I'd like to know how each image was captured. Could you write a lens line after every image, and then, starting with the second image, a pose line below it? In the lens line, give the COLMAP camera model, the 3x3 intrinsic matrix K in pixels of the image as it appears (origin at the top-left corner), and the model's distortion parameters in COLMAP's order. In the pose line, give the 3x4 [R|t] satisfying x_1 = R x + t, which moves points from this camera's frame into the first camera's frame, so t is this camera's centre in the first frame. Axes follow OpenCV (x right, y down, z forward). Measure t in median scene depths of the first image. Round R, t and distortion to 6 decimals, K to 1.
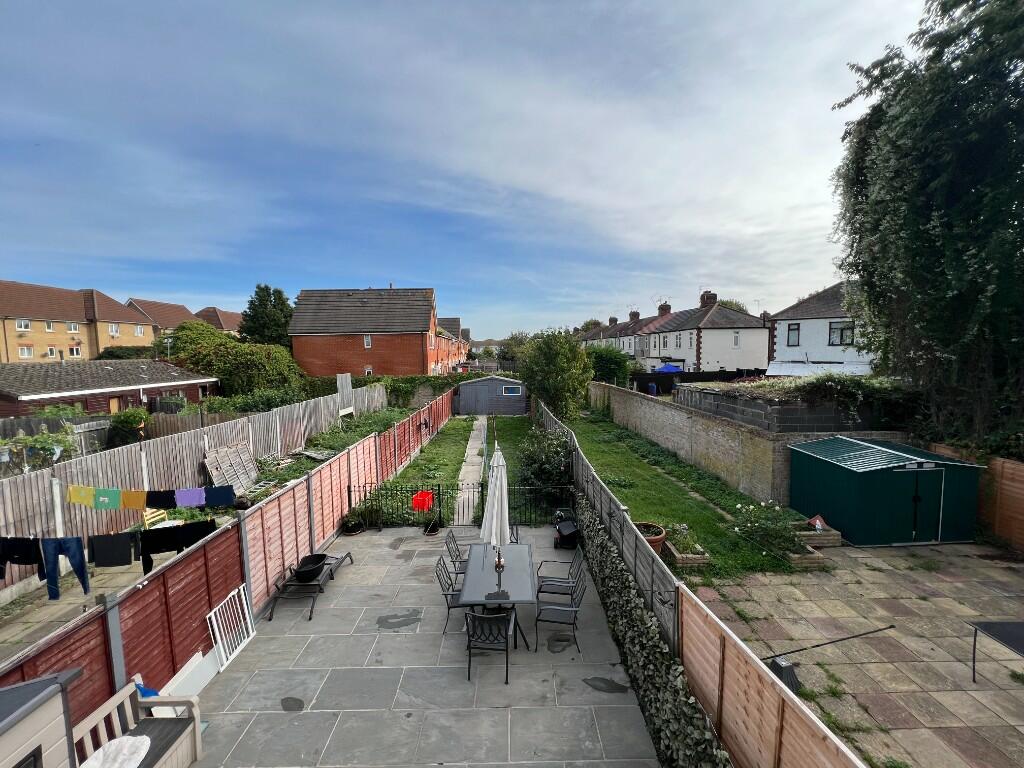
lens RADIAL K [[413.5, 0, 510.9], [0, 413.5, 382.6], [0, 0, 1]] dist [-0.001509, 0.000294]
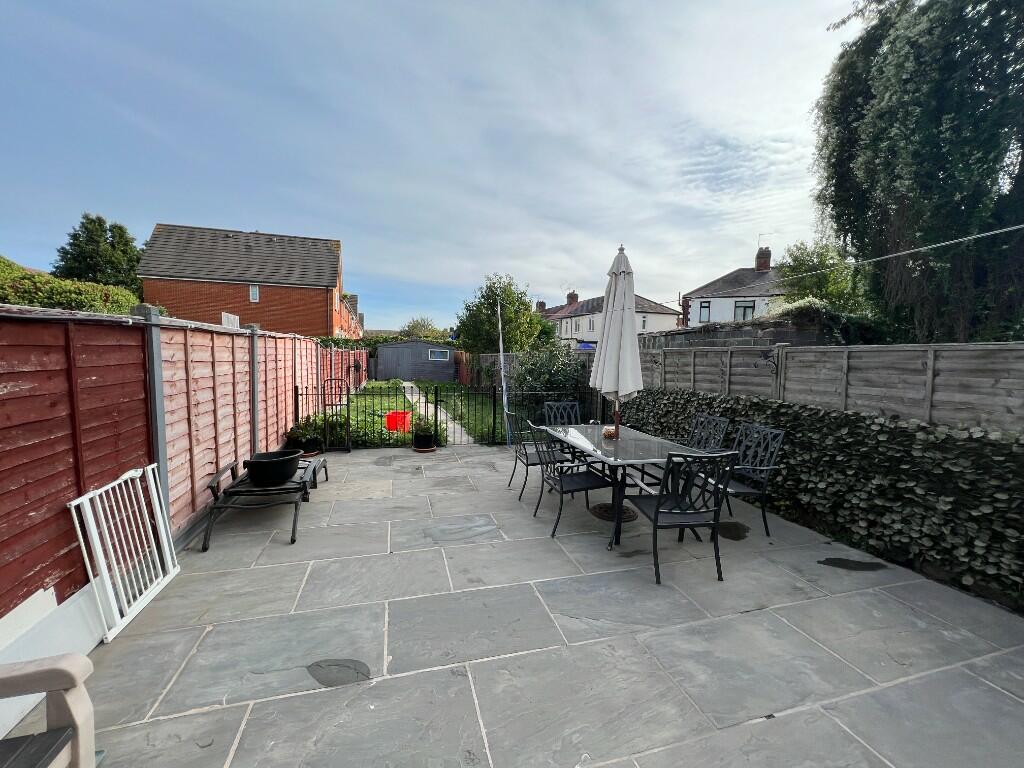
lens RADIAL K [[413.5, 0, 513.7], [0, 413.5, 383.2], [0, 0, 1]] dist [-0.001509, 0.000294]
pose [[0.963181, 0.017569, 0.268278, -0.215931], [-0.016776, 0.999846, -0.005247, 0.221414], [-0.268329, 0.000554, 0.963327, 0.250229]]
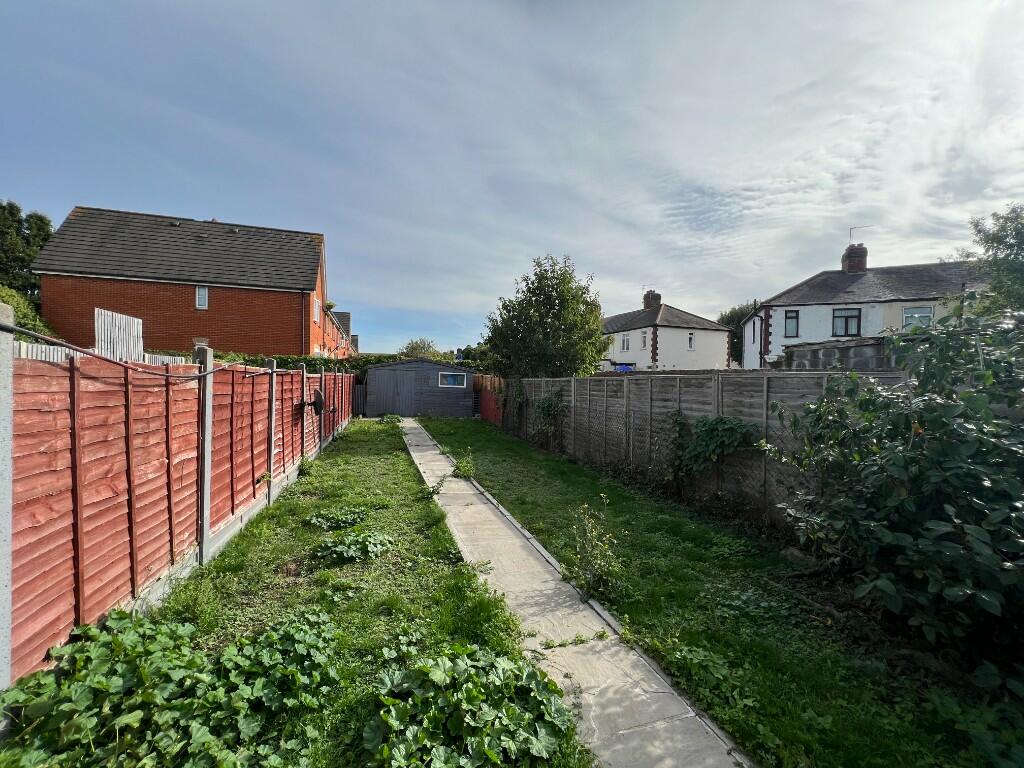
lens RADIAL K [[413.5, 0, 513.8], [0, 413.5, 383.5], [0, 0, 1]] dist [-0.001509, 0.000294]
pose [[0.960905, 0.030507, 0.275191, -0.223715], [-0.013244, 0.997838, -0.064373, 0.174577], [-0.276560, 0.058211, 0.959232, 0.937414]]
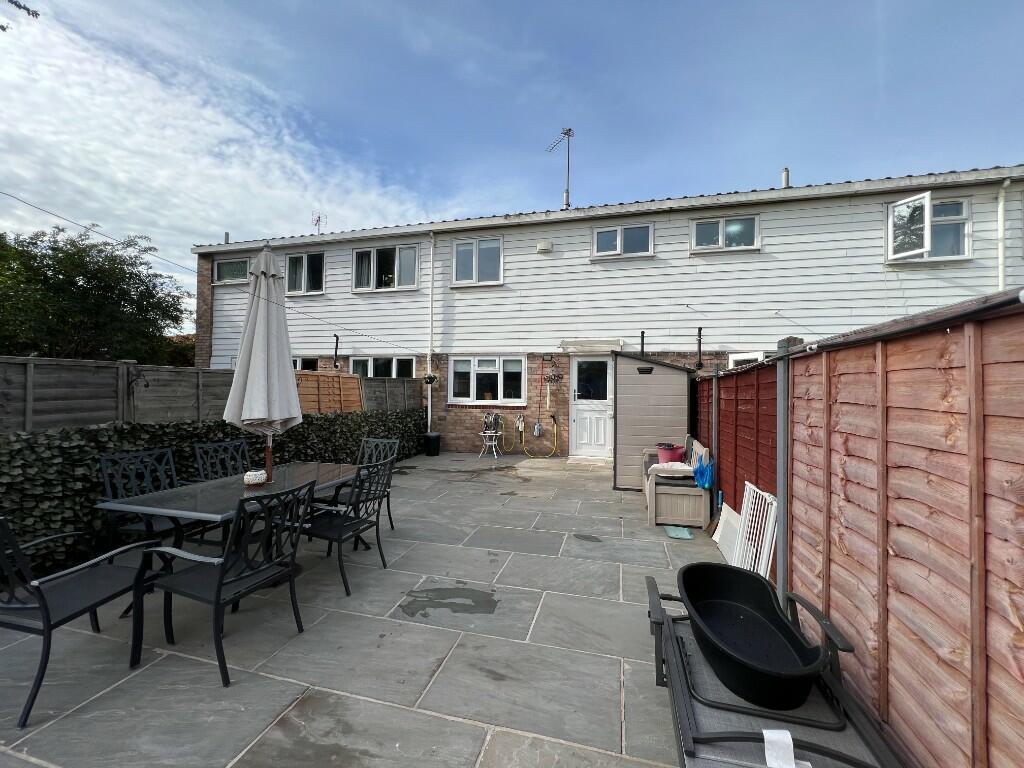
lens RADIAL K [[413.5, 0, 511.5], [0, 413.5, 385.5], [0, 0, 1]] dist [-0.001509, 0.000294]
pose [[-0.964091, 0.009454, 0.265405, -0.276417], [0.023713, 0.998439, 0.050572, 0.186987], [-0.264513, 0.055049, -0.962810, 0.847461]]
